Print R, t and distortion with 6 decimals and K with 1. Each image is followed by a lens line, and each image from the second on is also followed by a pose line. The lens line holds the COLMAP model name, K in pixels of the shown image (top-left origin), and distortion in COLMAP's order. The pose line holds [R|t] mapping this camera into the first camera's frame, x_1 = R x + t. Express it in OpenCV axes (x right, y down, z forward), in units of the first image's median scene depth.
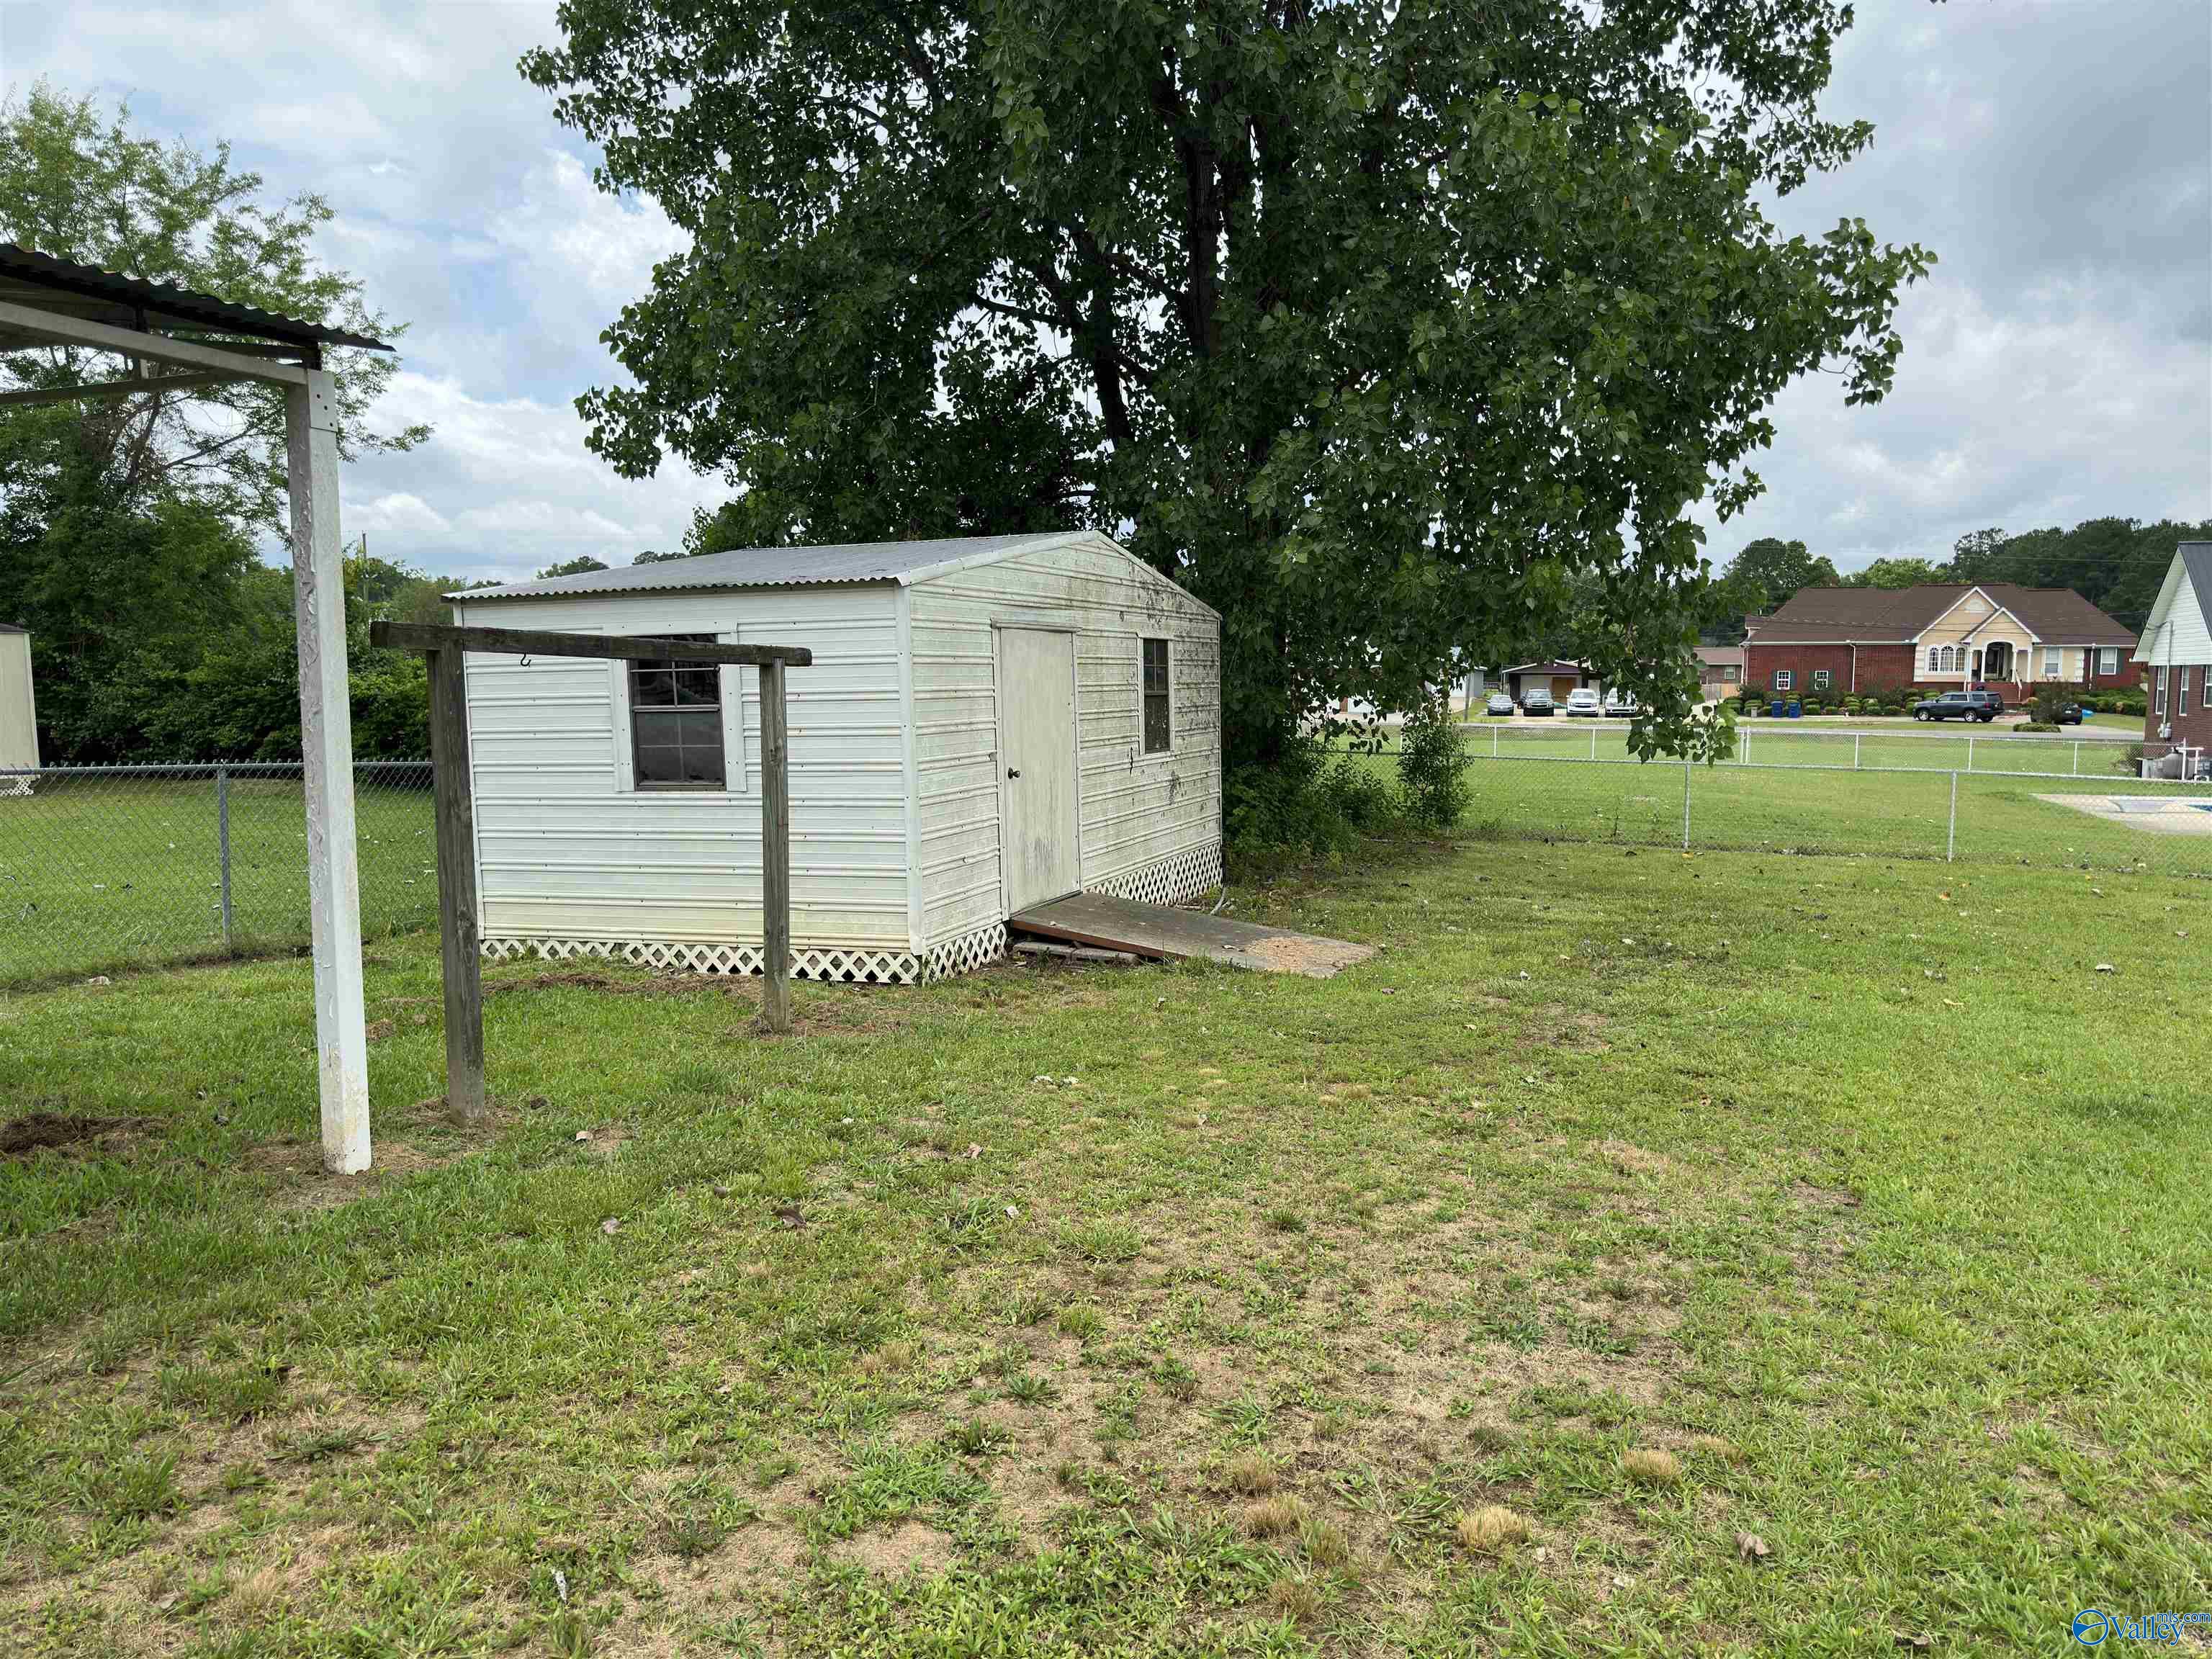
lens RADIAL K [[1544.6, 0, 1133.3], [0, 1544.6, 830.6], [0, 0, 1]] dist [0.082302, -0.102627]
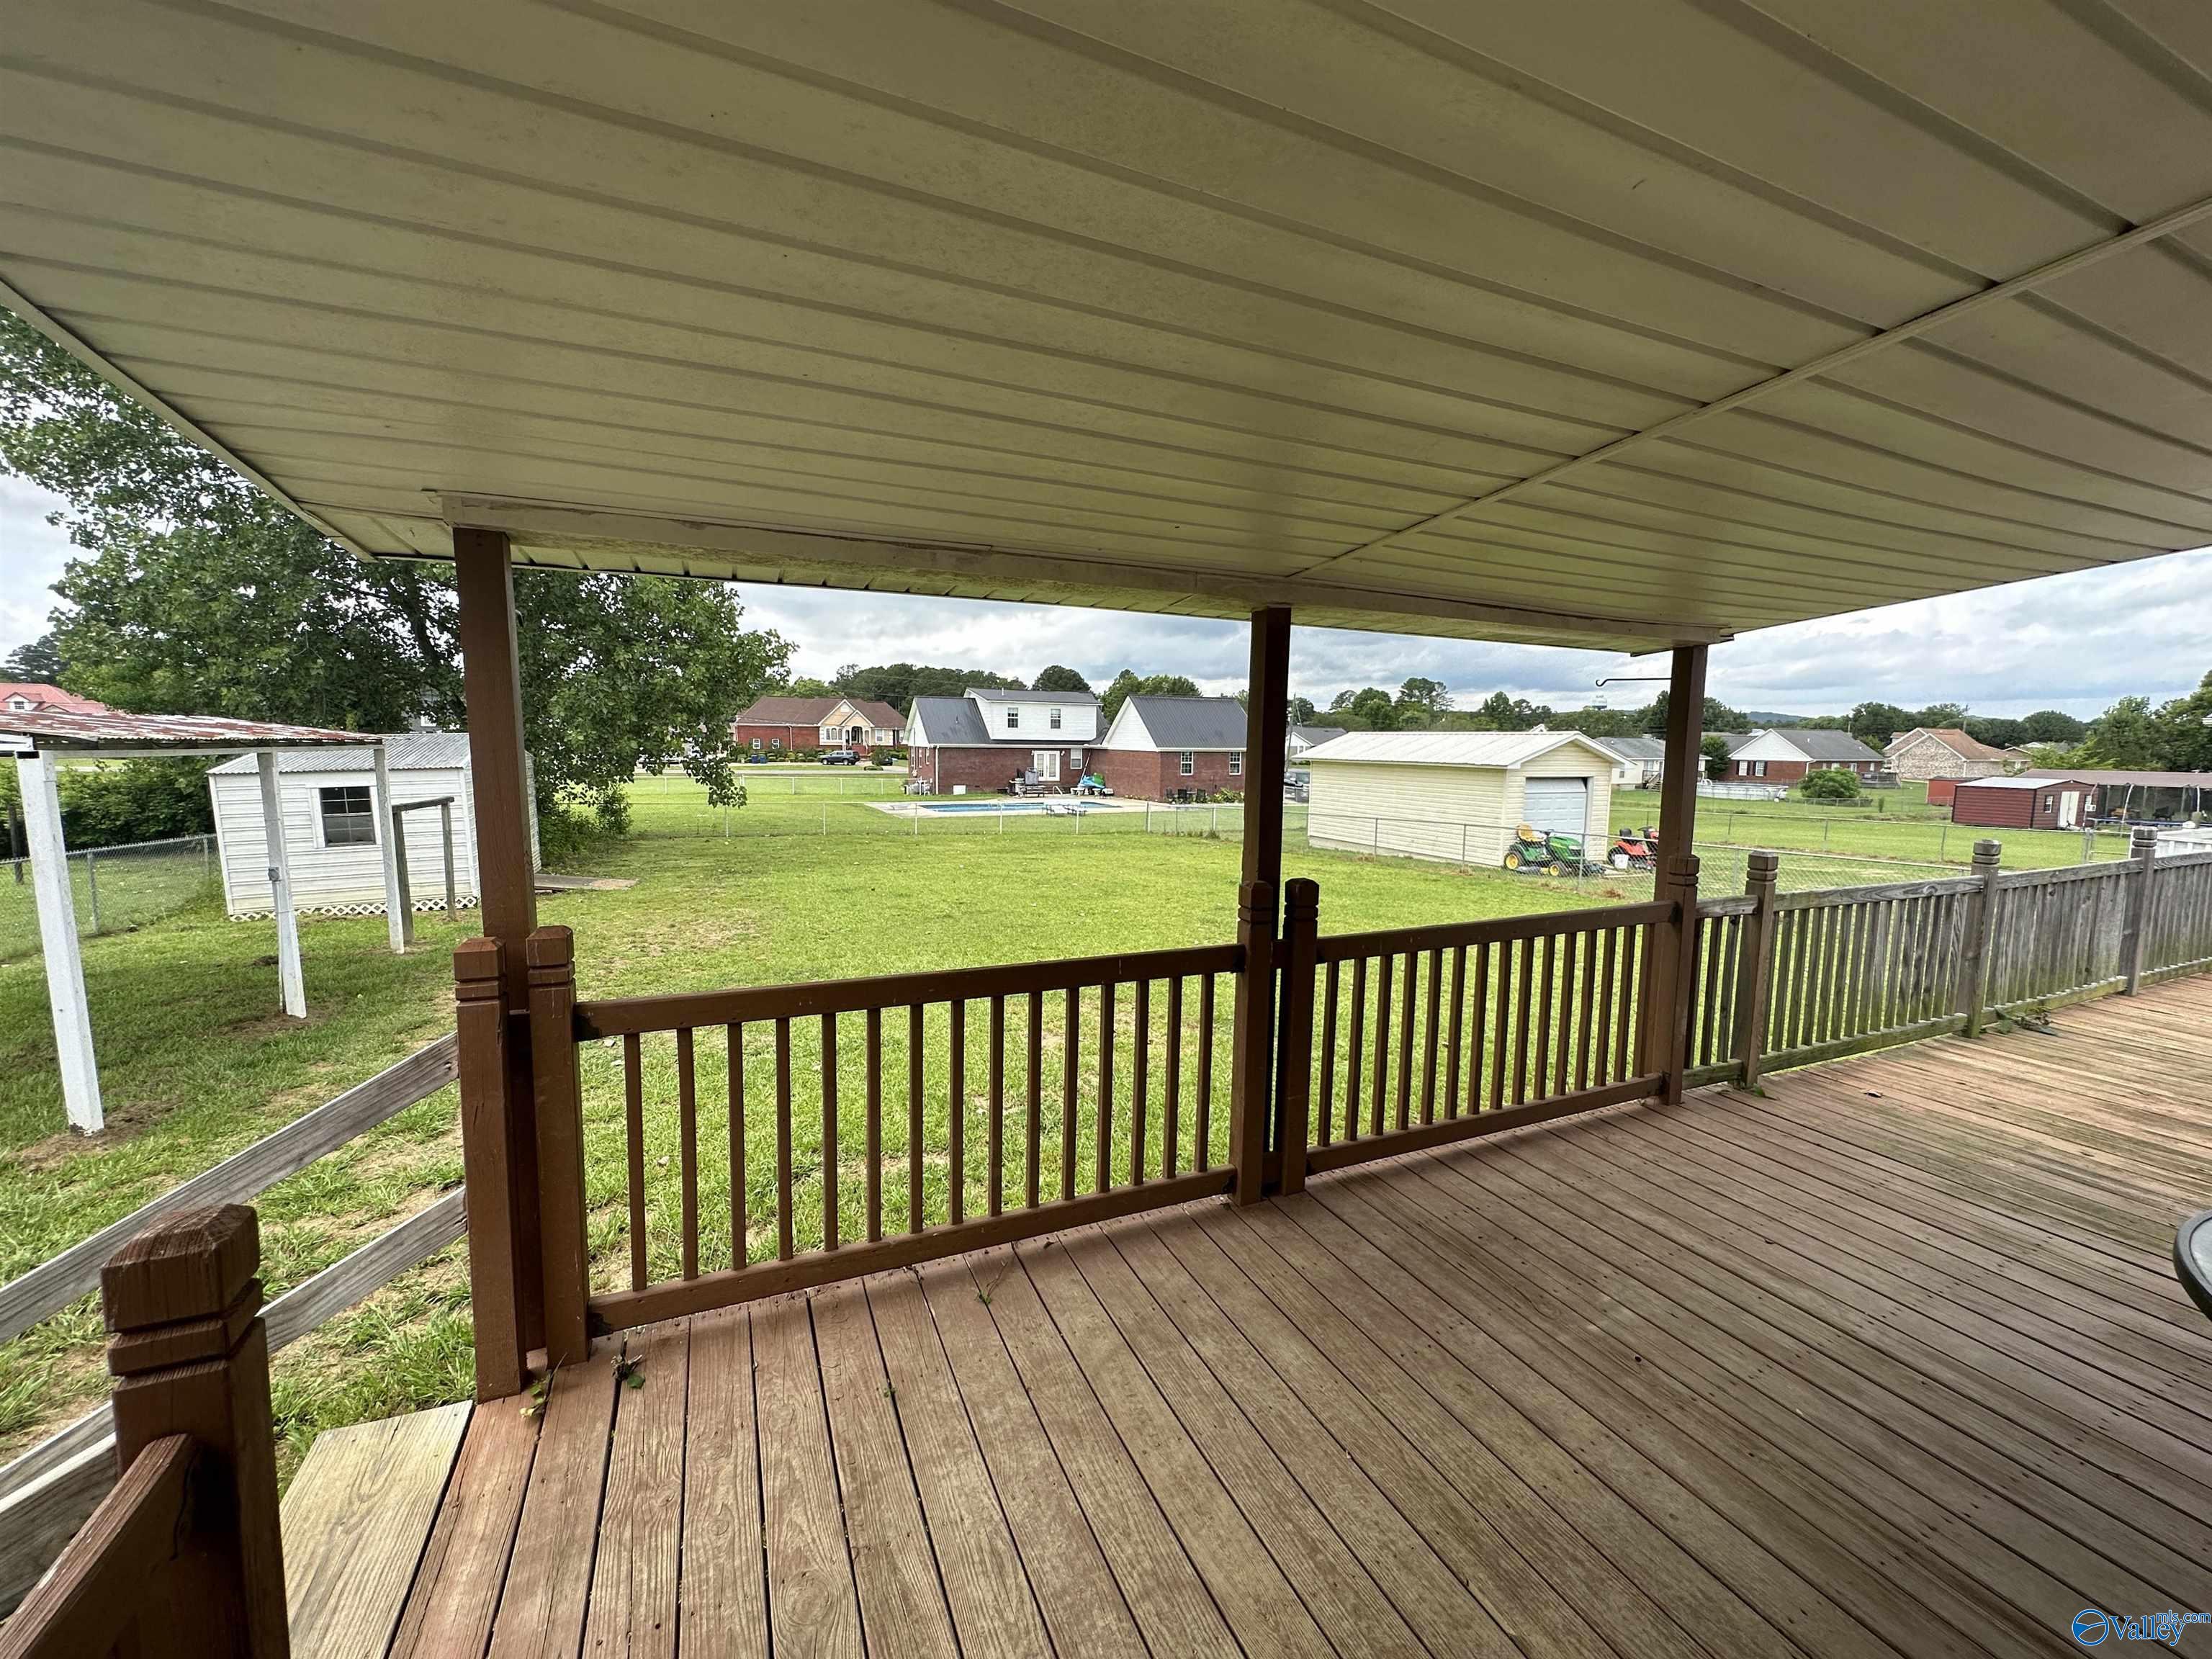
lens RADIAL K [[881.1, 0, 1106.0], [0, 881.1, 829.5], [0, 0, 1]] dist [-0.003167, 0.000164]
pose [[0.718869, -0.066028, 0.692002, -0.178720], [0.058879, 0.997685, 0.034030, -0.012765], [-0.692647, 0.016281, 0.721093, -0.421663]]
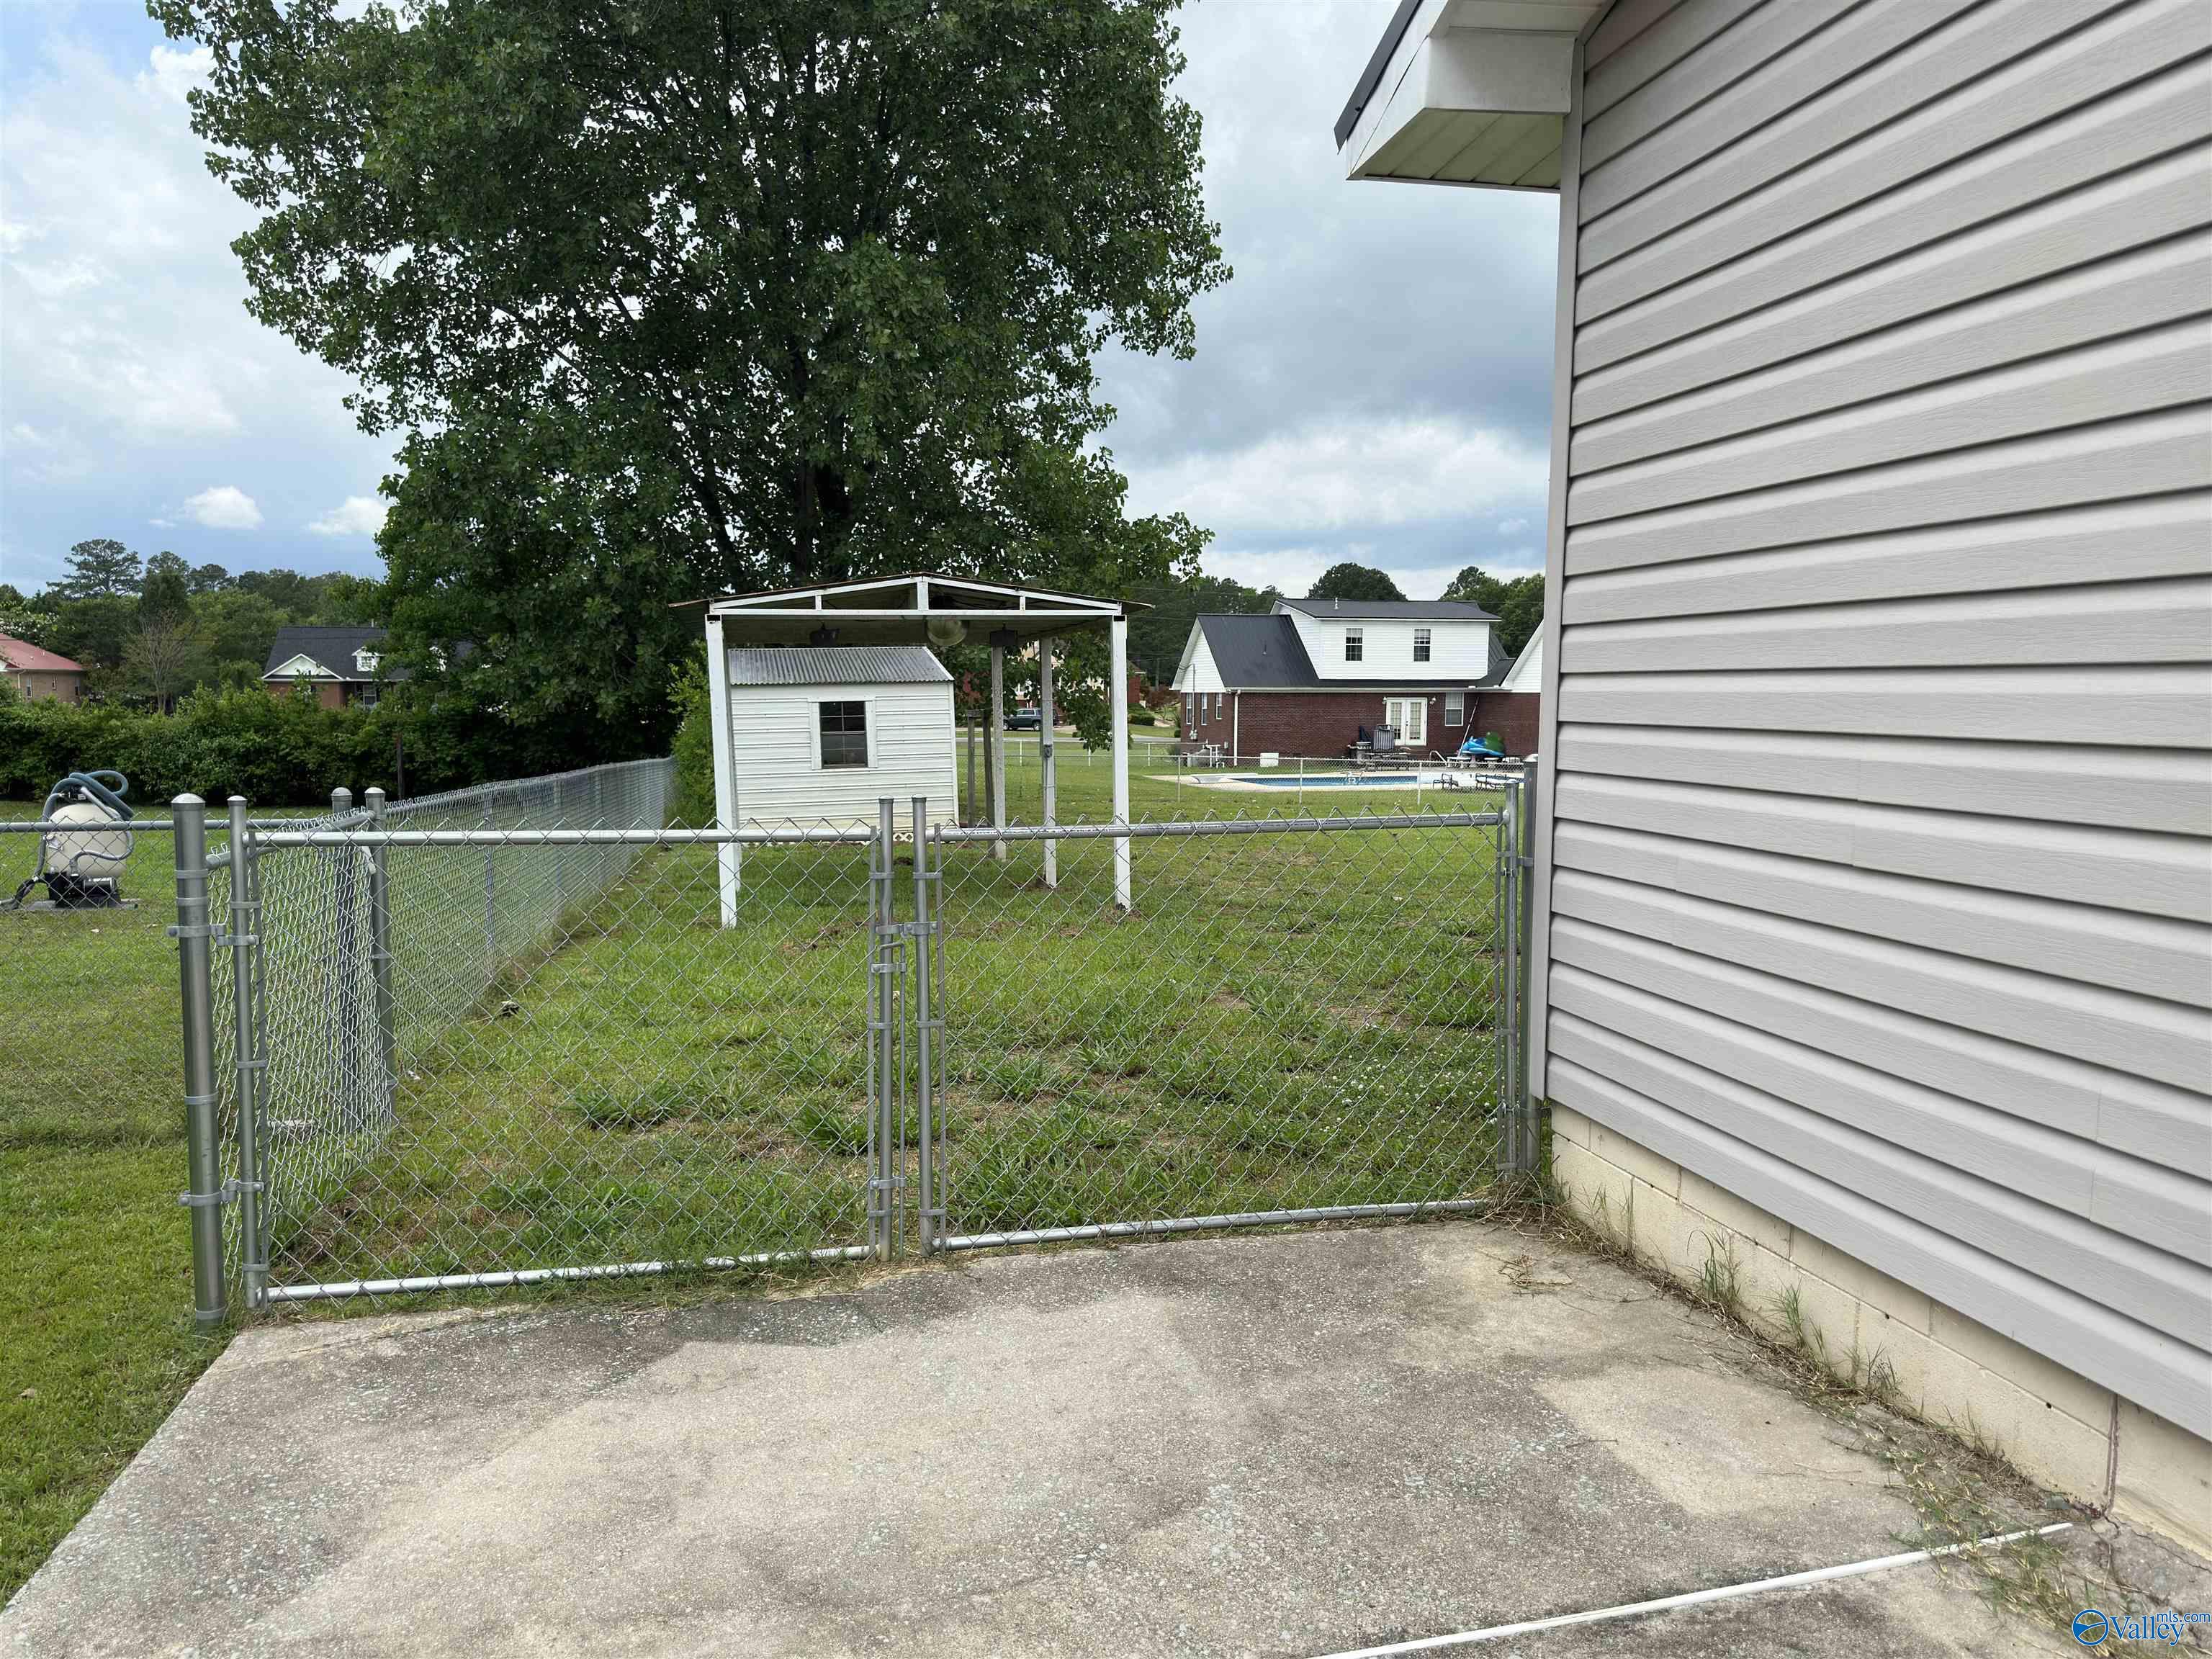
lens RADIAL K [[1531.5, 0, 1109.1], [0, 1531.5, 867.9], [0, 0, 1]] dist [0.086367, -0.113749]
pose [[0.838525, -0.061599, 0.541371, -0.545075], [0.052146, 0.998101, 0.032799, 0.031236], [-0.542363, 0.000728, 0.840144, -0.516239]]
